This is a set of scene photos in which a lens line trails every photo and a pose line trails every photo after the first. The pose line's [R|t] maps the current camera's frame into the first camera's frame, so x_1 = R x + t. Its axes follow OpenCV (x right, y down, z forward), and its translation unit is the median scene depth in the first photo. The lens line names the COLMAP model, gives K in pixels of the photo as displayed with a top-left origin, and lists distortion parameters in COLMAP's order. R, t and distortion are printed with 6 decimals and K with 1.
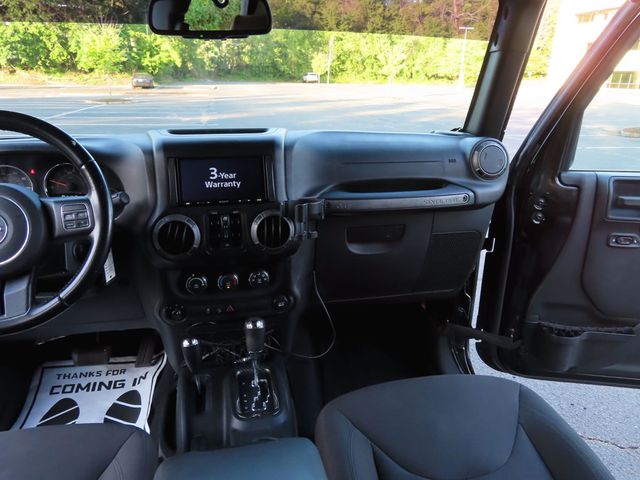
lens RADIAL K [[458.3, 0, 318.9], [0, 458.3, 240.3], [0, 0, 1]] dist [-0.011294, 0.011132]
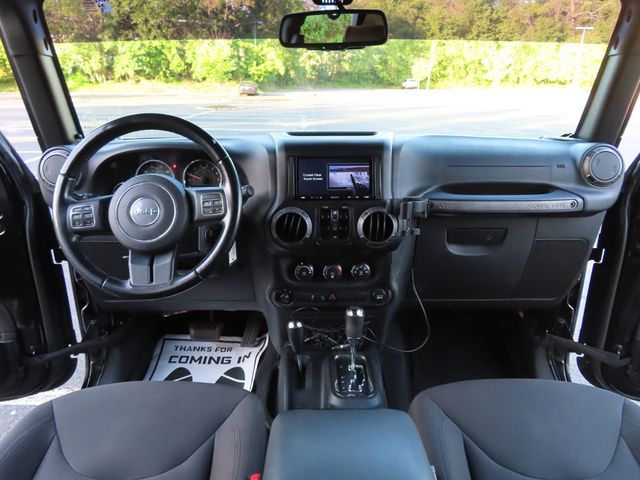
lens RADIAL K [[458.3, 0, 318.9], [0, 458.3, 240.3], [0, 0, 1]] dist [-0.011294, 0.011132]
pose [[0.979486, 0.055273, -0.193784, -0.019578], [-0.057750, 0.998305, -0.007150, 0.021667], [0.193061, 0.018194, 0.981018, -0.064024]]
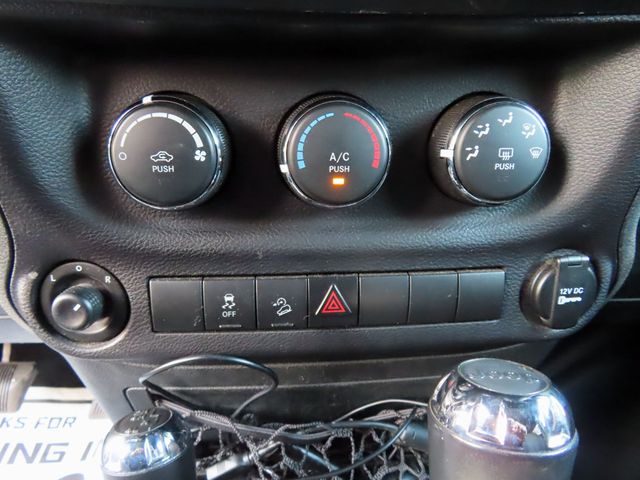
lens RADIAL K [[458.3, 0, 318.9], [0, 458.3, 240.3], [0, 0, 1]] dist [-0.011294, 0.011132]
pose [[0.991310, 0.043393, -0.124180, -0.153791], [-0.042681, 0.999053, 0.008396, 0.105774], [0.124427, -0.003023, 0.992224, 0.695346]]
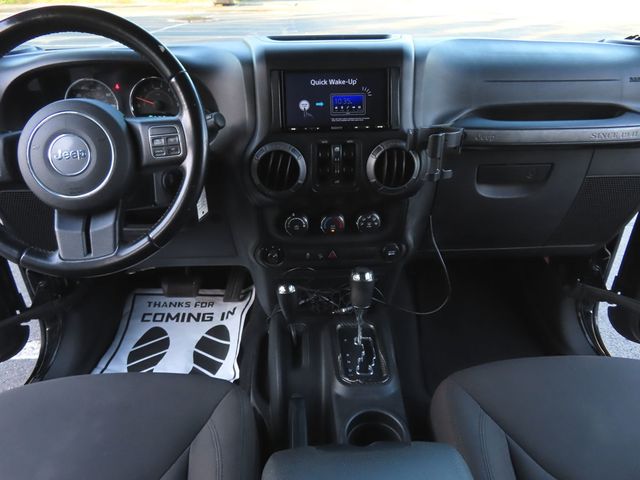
lens RADIAL K [[458.3, 0, 318.9], [0, 458.3, 240.3], [0, 0, 1]] dist [-0.011294, 0.011132]
pose [[0.986162, 0.063521, -0.153130, -0.077456], [-0.038891, 0.986549, 0.158773, -0.011985], [0.161156, -0.150621, 0.975368, 0.135939]]
